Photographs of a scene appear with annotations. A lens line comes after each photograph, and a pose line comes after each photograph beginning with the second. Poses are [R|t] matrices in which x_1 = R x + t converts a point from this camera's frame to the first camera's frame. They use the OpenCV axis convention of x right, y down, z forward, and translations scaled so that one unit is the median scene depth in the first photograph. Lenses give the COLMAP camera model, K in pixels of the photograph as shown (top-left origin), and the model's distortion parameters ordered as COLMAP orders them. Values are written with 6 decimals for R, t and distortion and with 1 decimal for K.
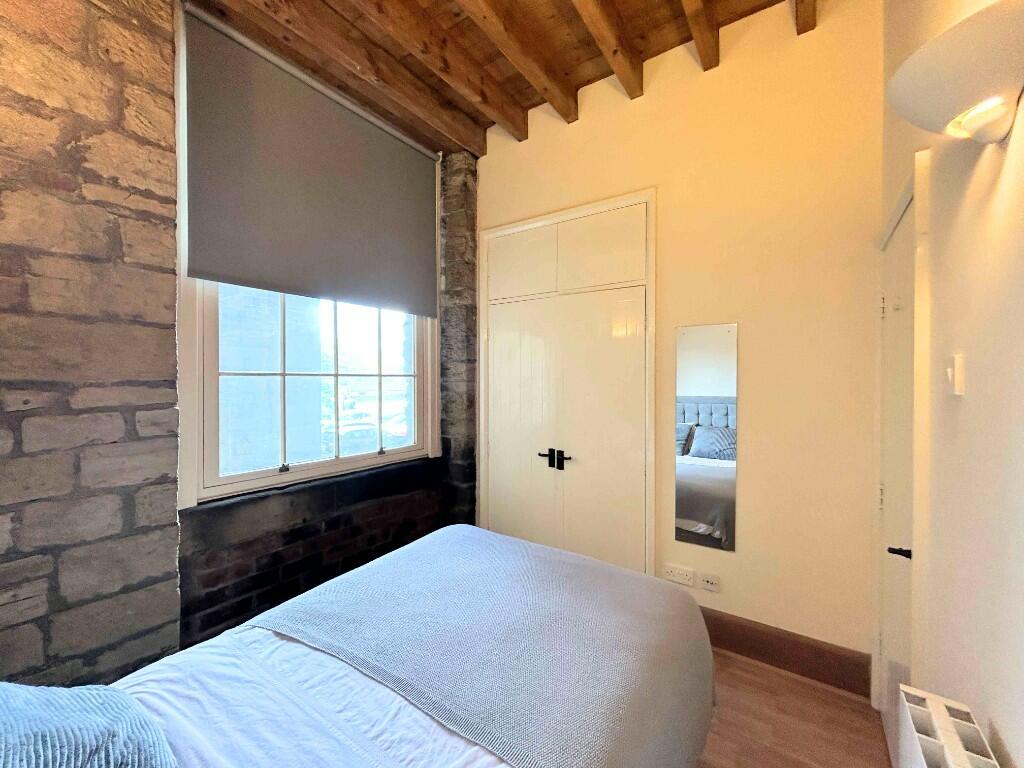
lens RADIAL K [[411.7, 0, 510.6], [0, 411.7, 383.2], [0, 0, 1]] dist [0.000360, 0.000125]
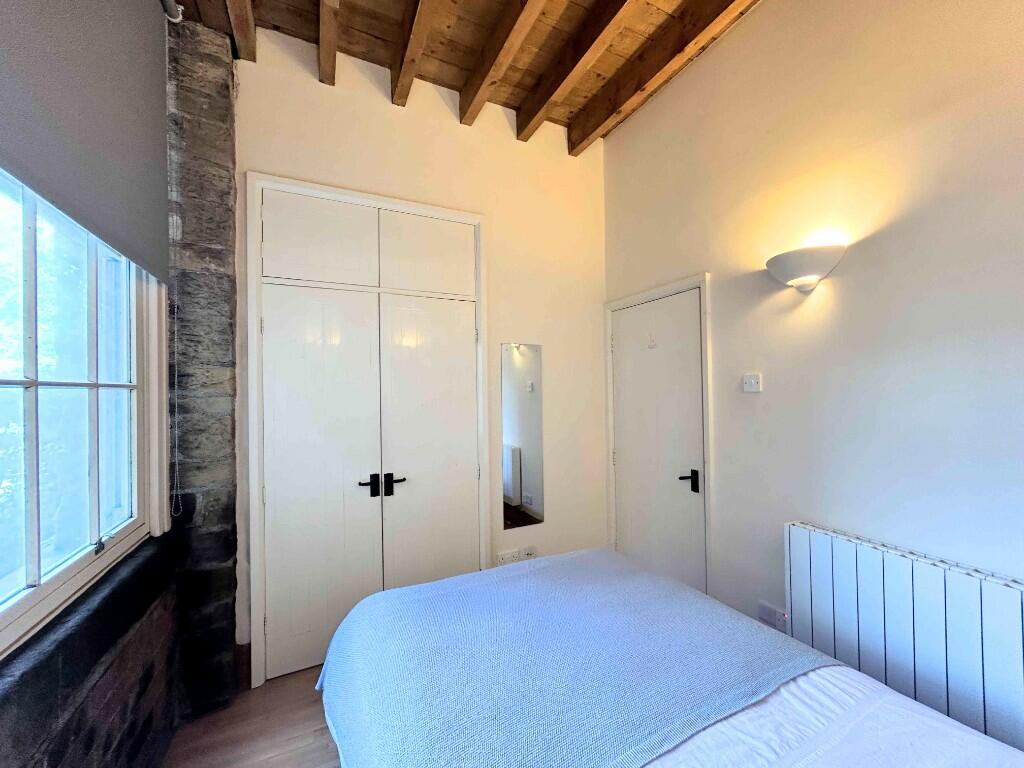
lens RADIAL K [[411.7, 0, 510.6], [0, 411.7, 383.2], [0, 0, 1]] dist [0.000360, 0.000125]
pose [[0.489365, 0.005138, 0.872064, -0.517055], [0.023153, 0.999554, -0.018881, -0.002170], [-0.871772, 0.029431, 0.489027, 0.365124]]
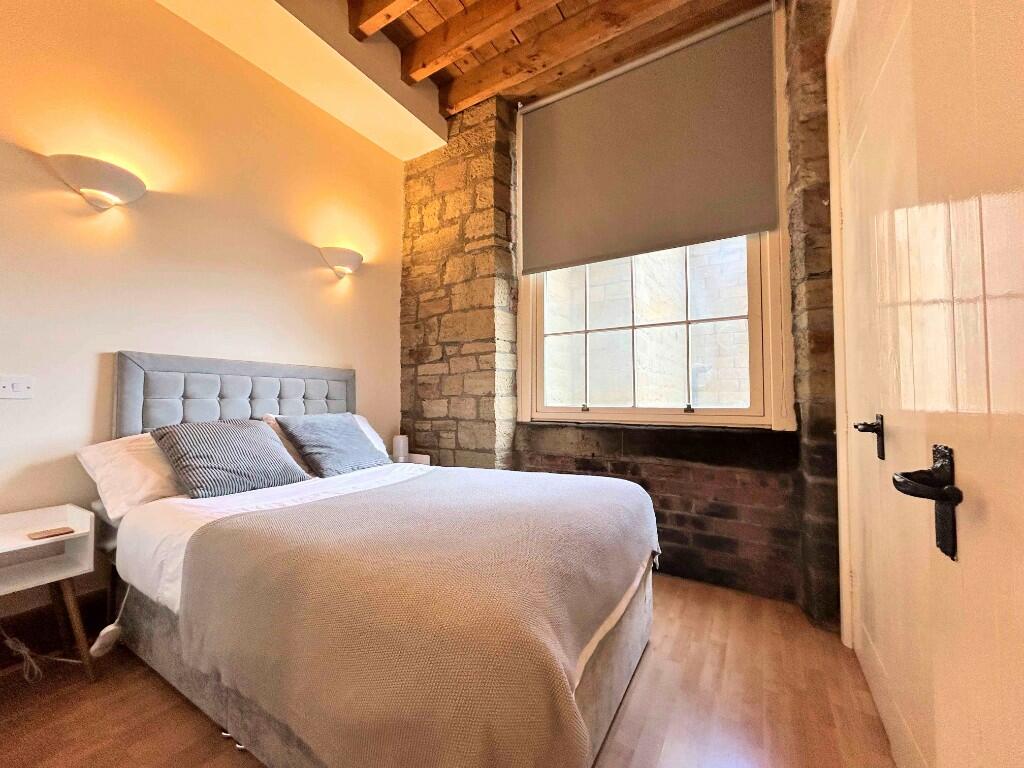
lens RADIAL K [[411.7, 0, 510.6], [0, 411.7, 383.2], [0, 0, 1]] dist [0.000360, 0.000125]
pose [[0.064817, -0.036141, -0.997243, 0.553166], [-0.008126, 0.999292, -0.036744, 0.152403], [0.997864, 0.010485, 0.064477, 0.596250]]
